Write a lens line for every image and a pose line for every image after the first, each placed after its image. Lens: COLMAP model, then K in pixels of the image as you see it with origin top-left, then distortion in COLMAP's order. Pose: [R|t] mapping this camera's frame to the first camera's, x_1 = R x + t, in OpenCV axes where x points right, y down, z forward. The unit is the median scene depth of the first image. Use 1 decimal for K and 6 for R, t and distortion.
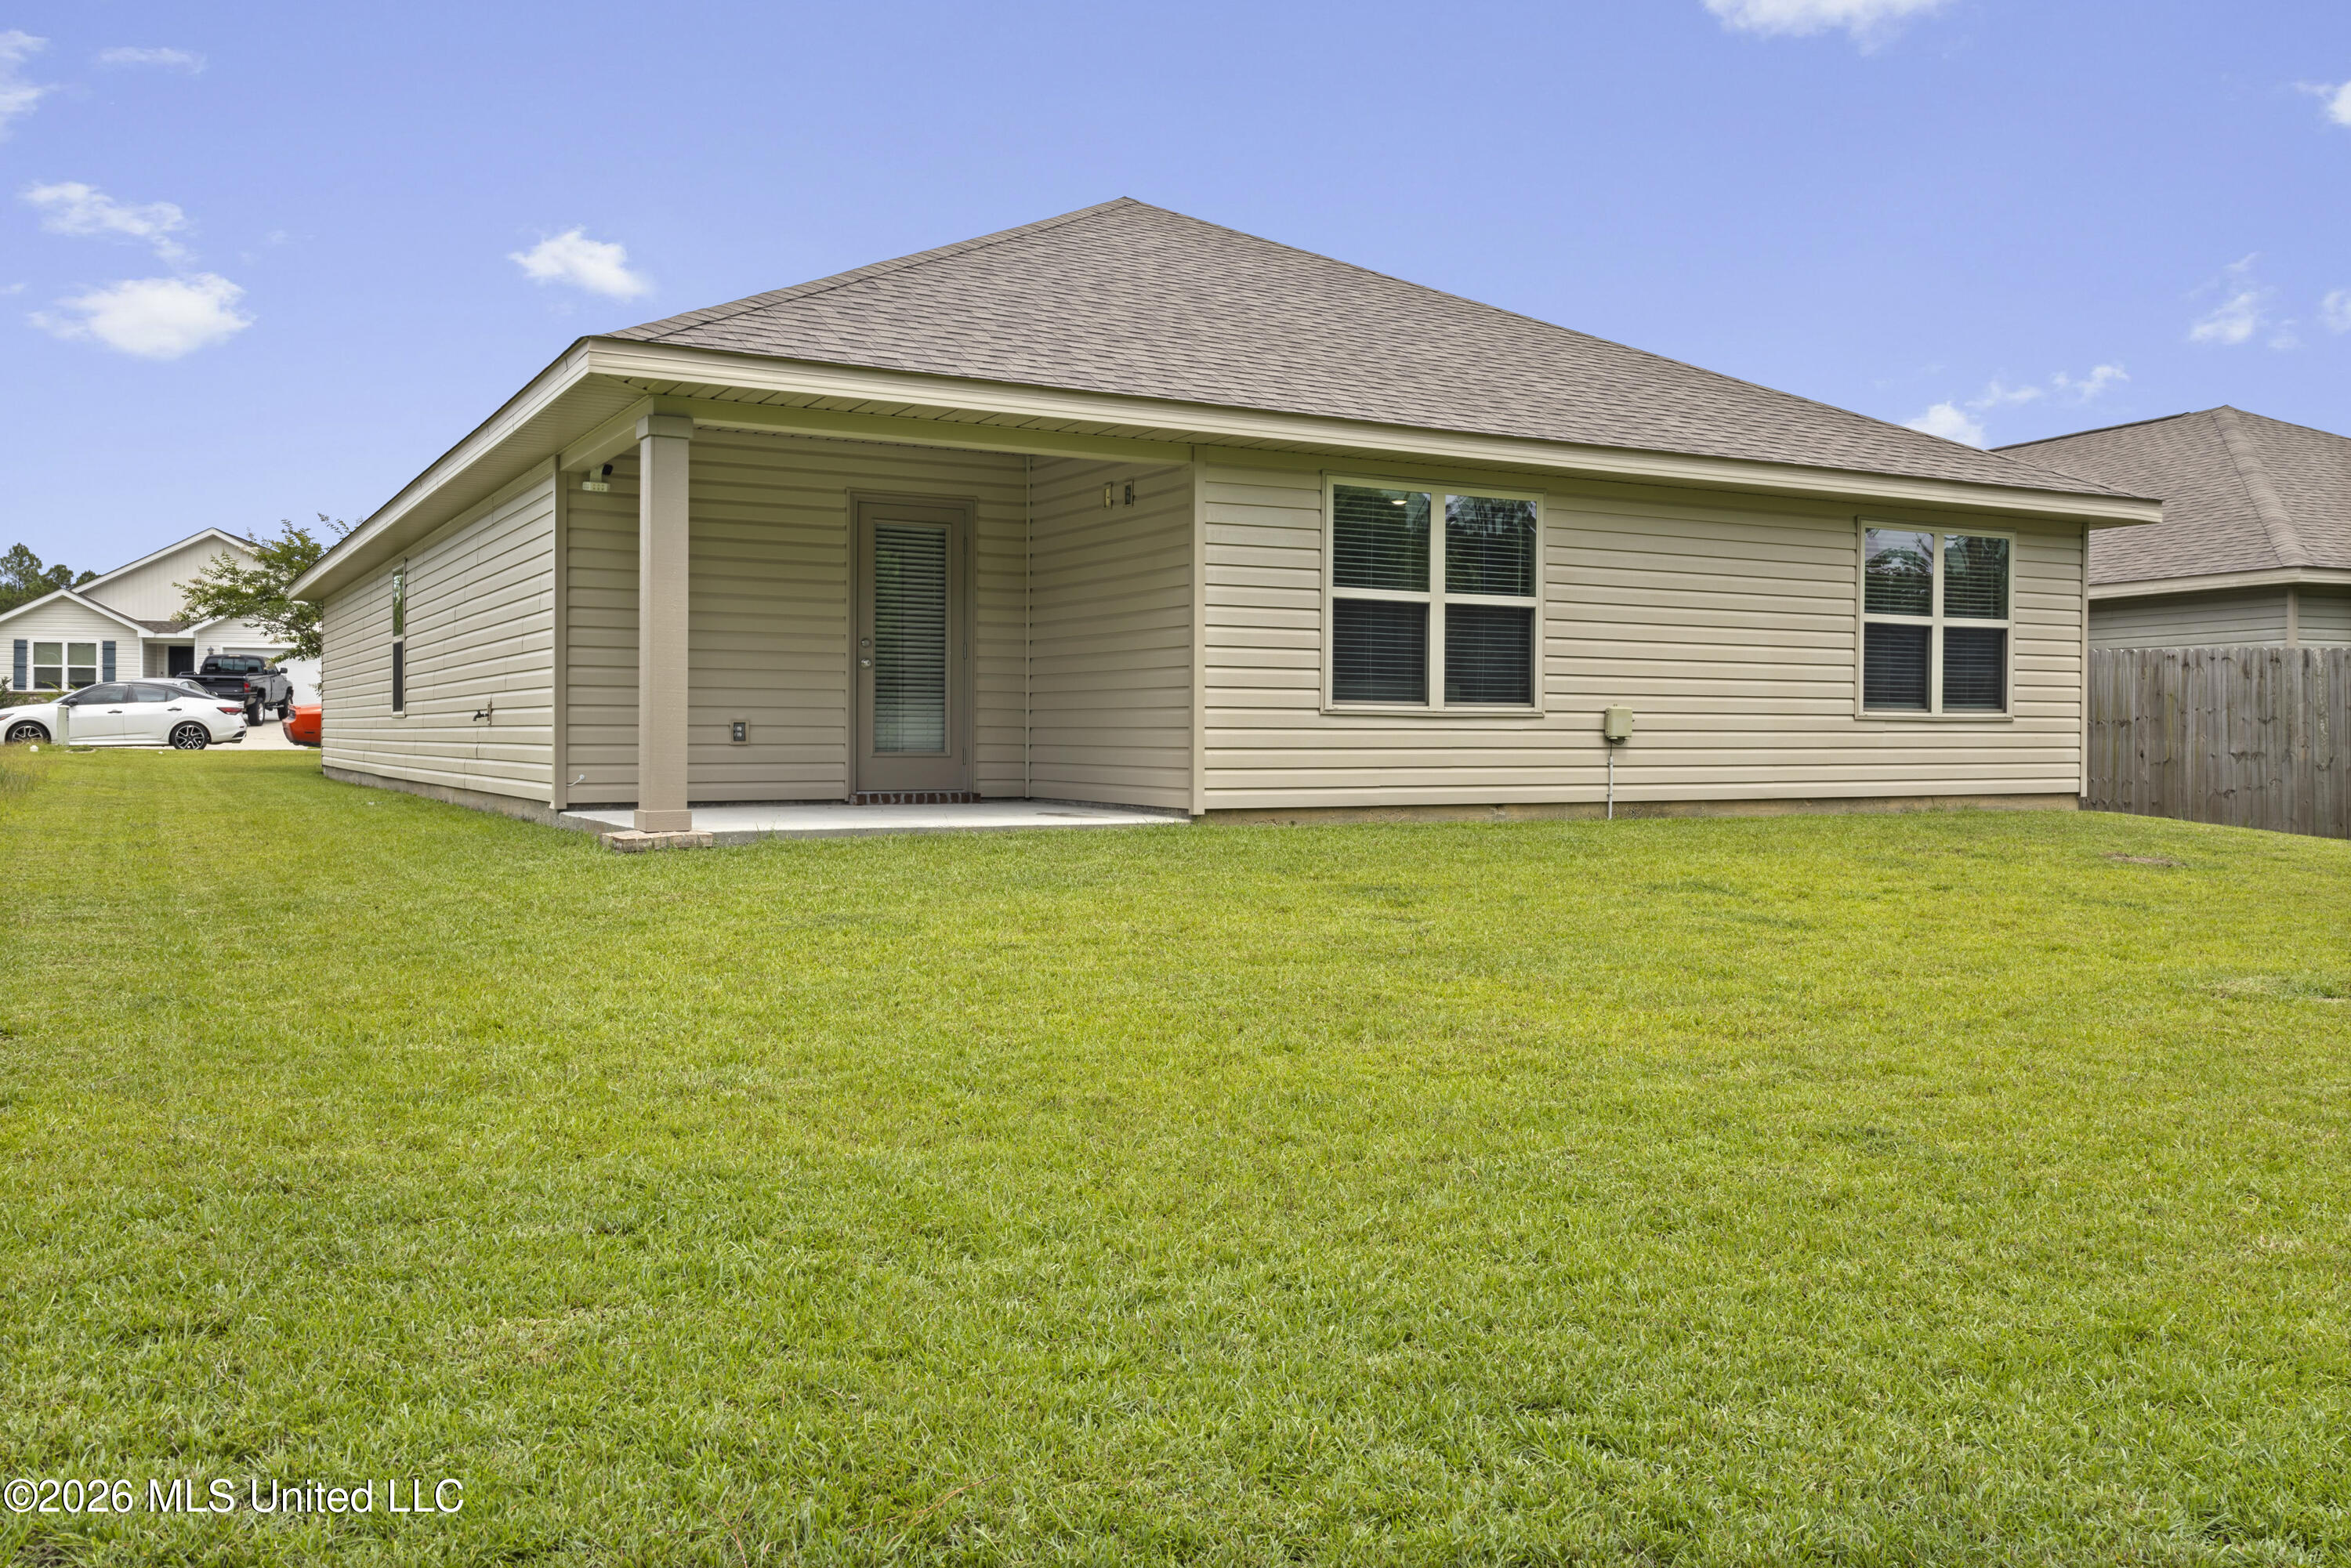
lens RADIAL K [[1875.4, 0, 1165.9], [0, 1875.4, 794.9], [0, 0, 1]] dist [0.038774, 0.009500]
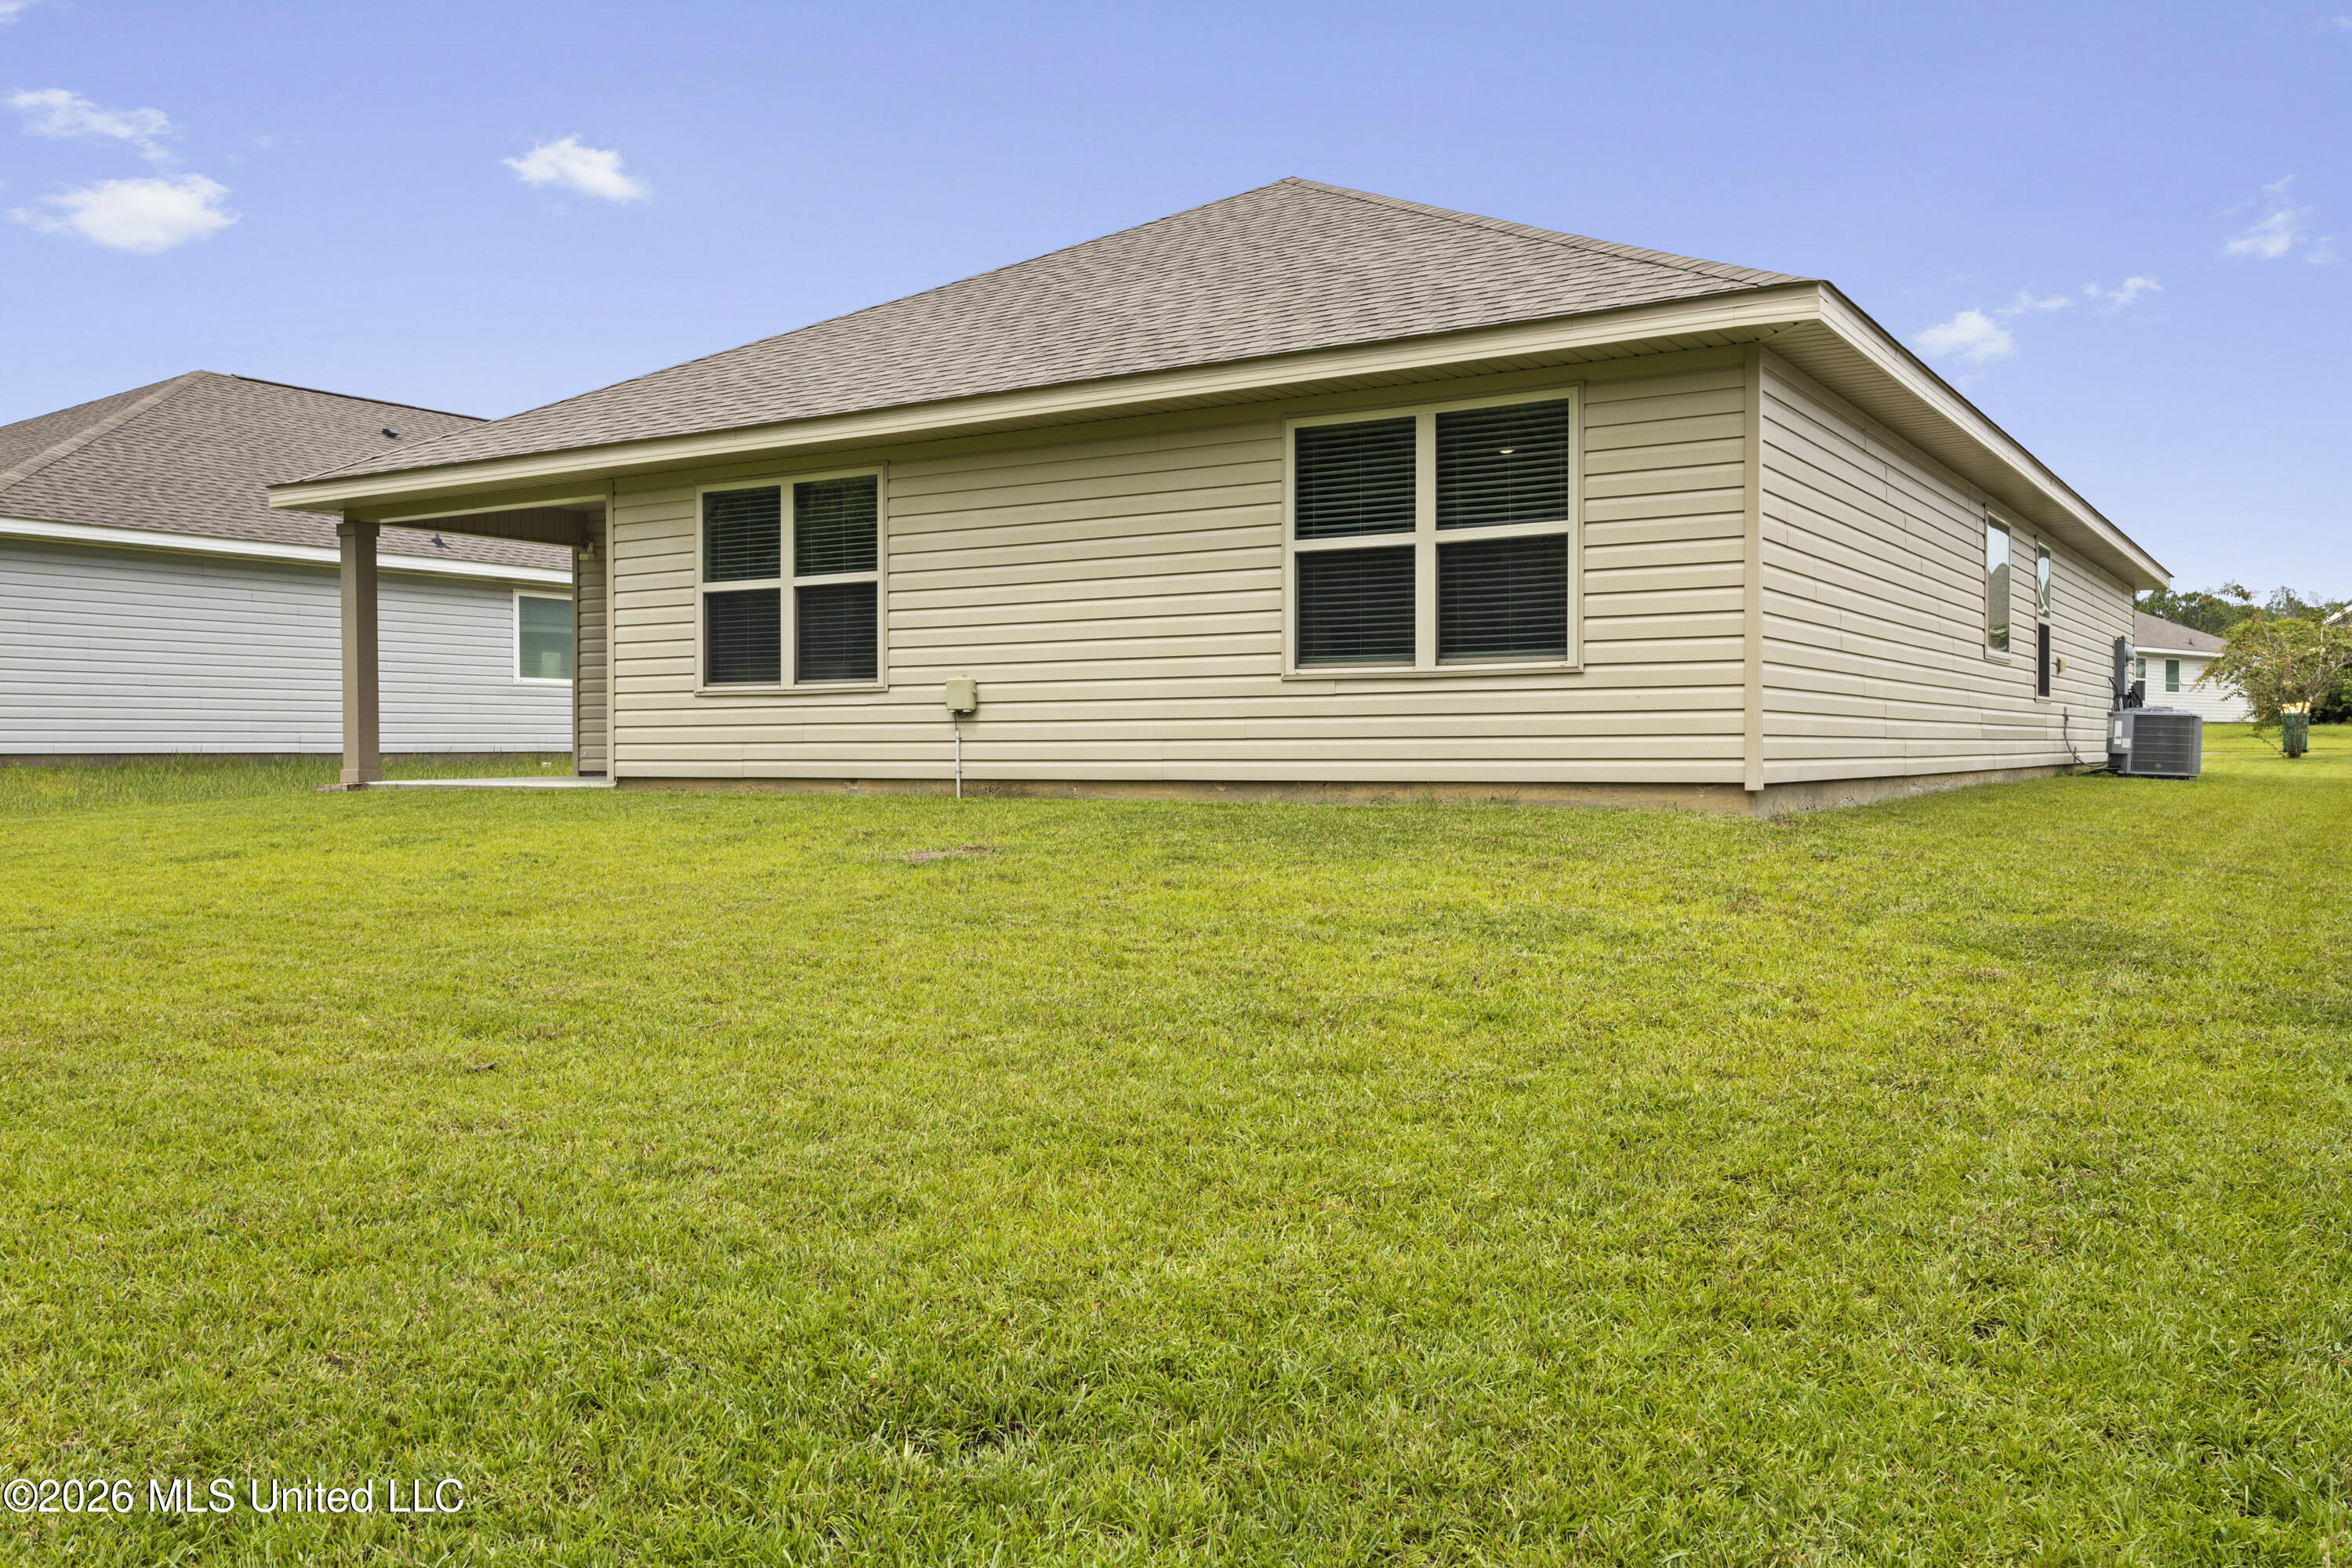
lens RADIAL K [[1876.3, 0, 1160.1], [0, 1876.3, 778.1], [0, 0, 1]] dist [0.038774, 0.009500]
pose [[0.468322, 0.022155, -0.883280, 1.143891], [-0.005859, 0.999741, 0.021970, -0.018580], [0.883538, -0.005114, 0.468331, 0.667050]]
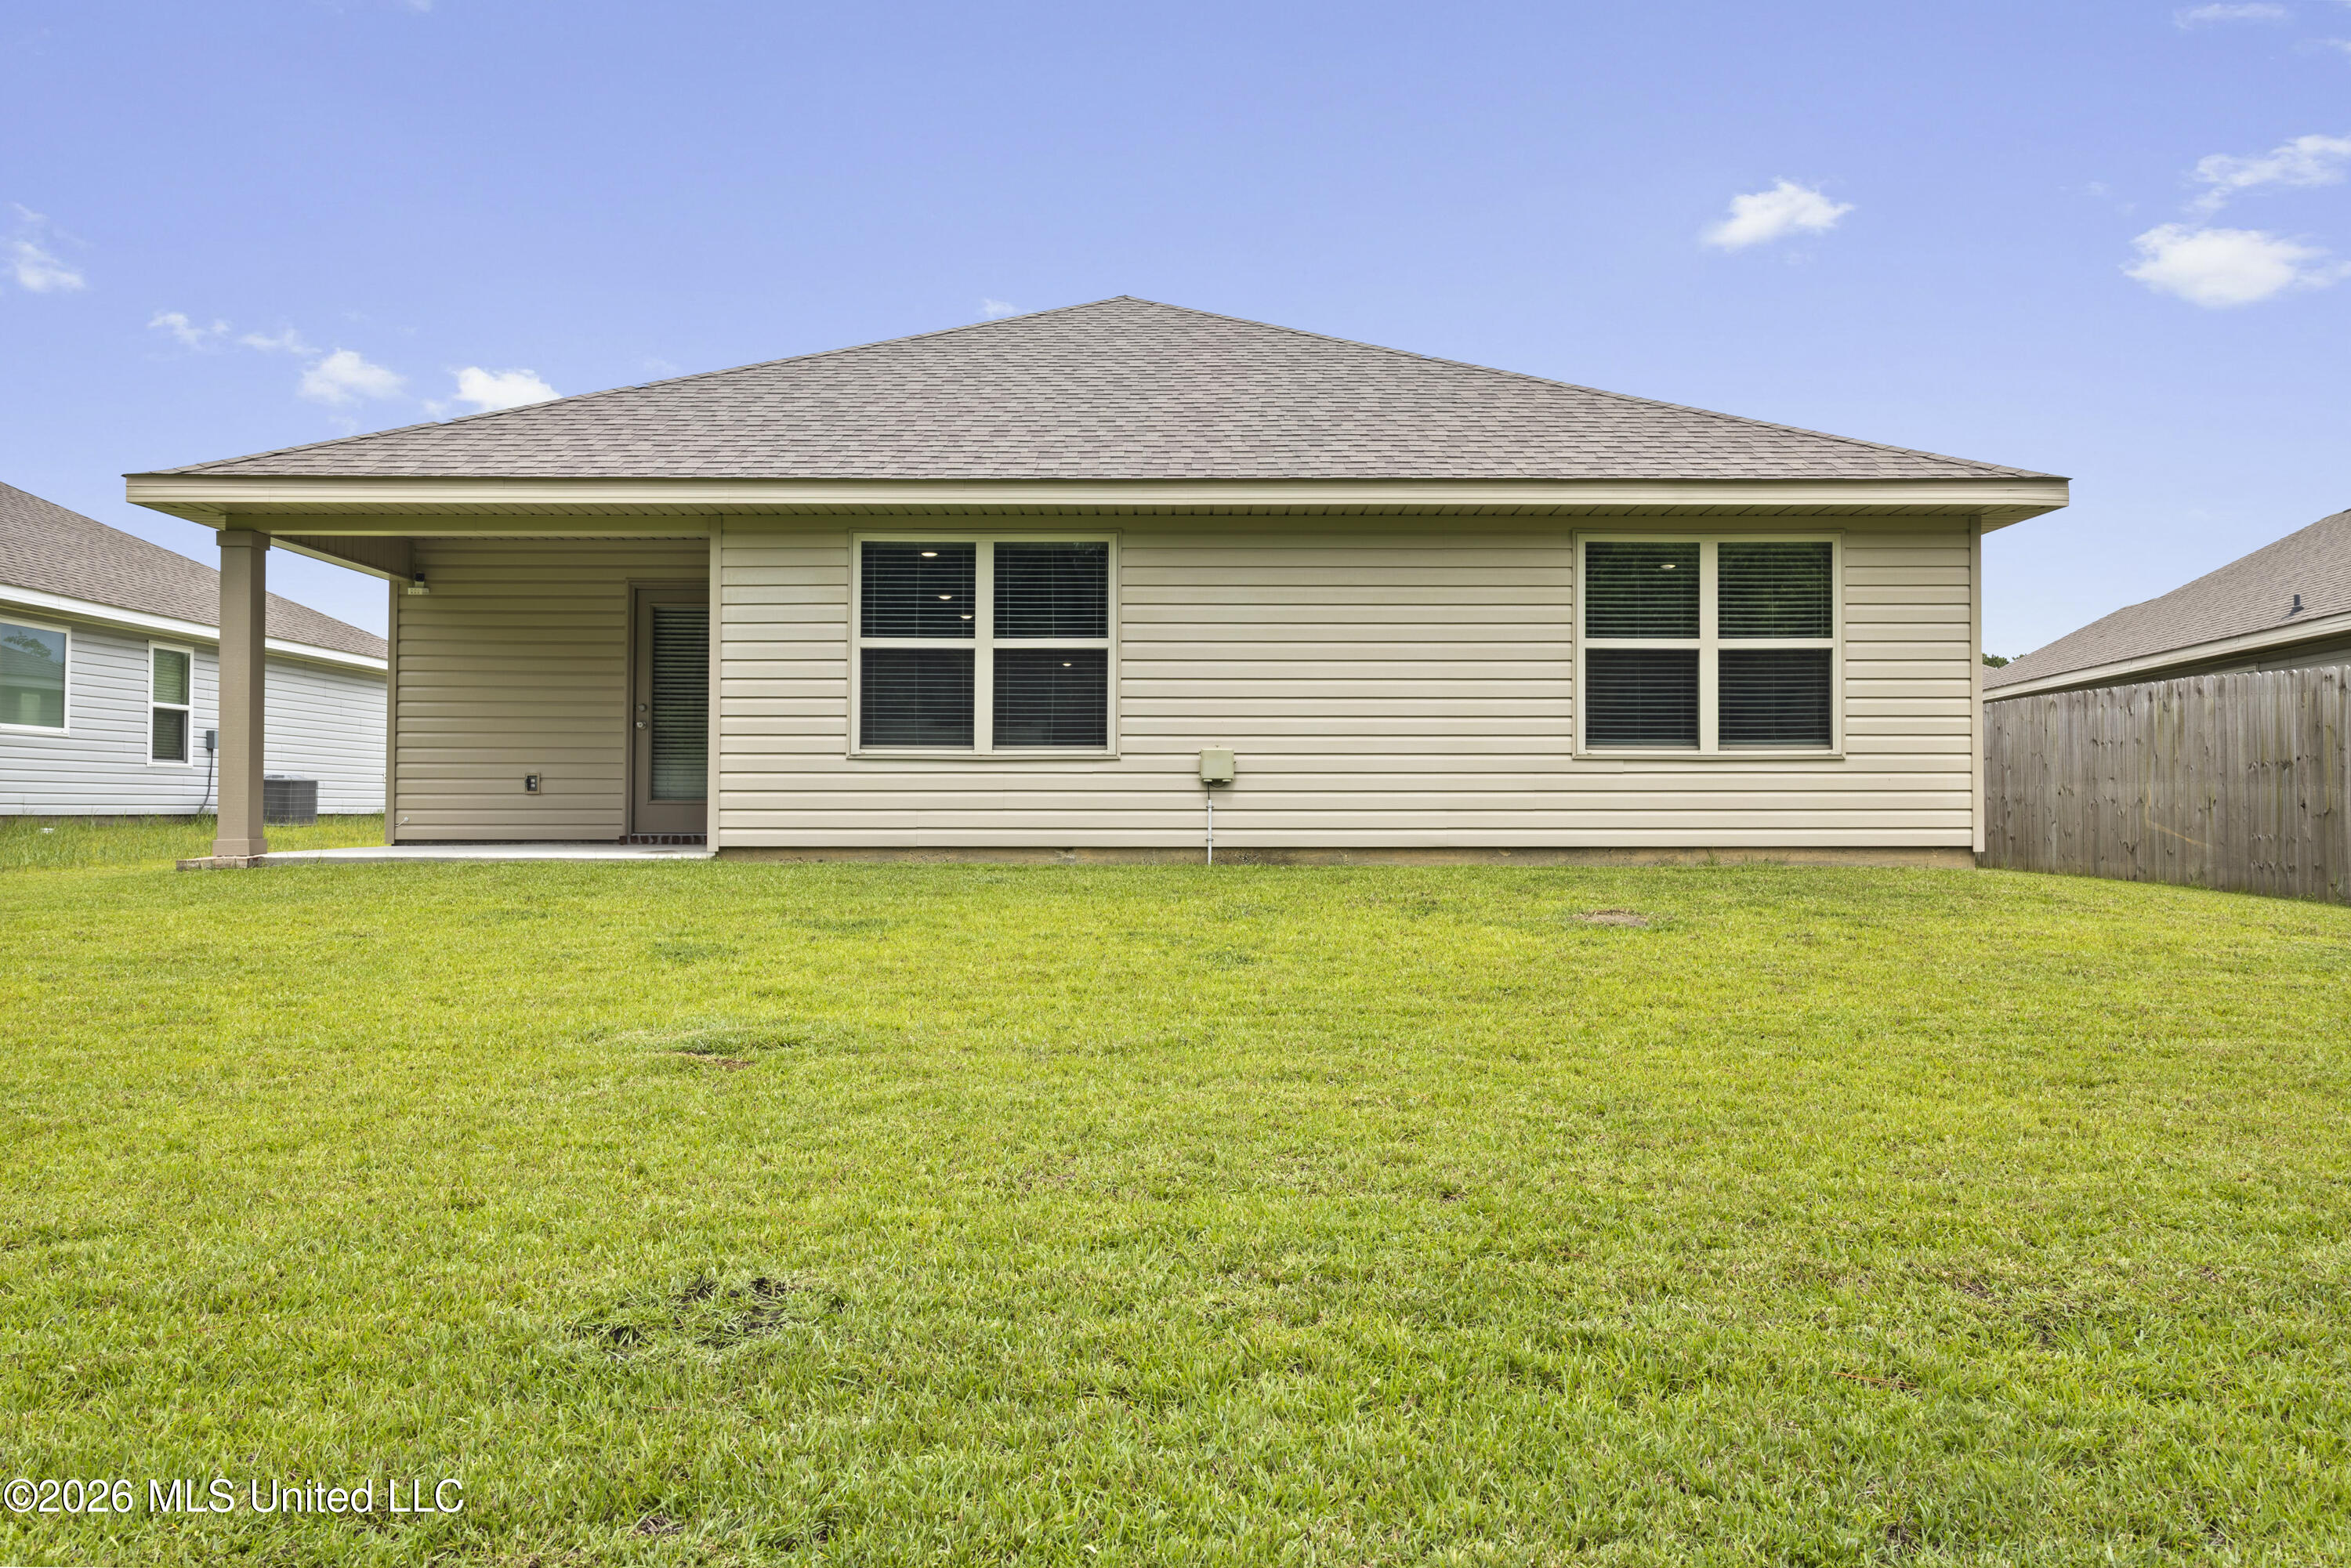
lens RADIAL K [[1438.2, 0, 1181.5], [0, 1438.2, 786.0], [0, 0, 1]] dist [-0.007934, -0.001612]
pose [[0.870162, -0.000059, -0.492767, 0.601574], [-0.012656, 0.999667, -0.022469, -0.011110], [0.492604, 0.025788, 0.869871, 0.363904]]
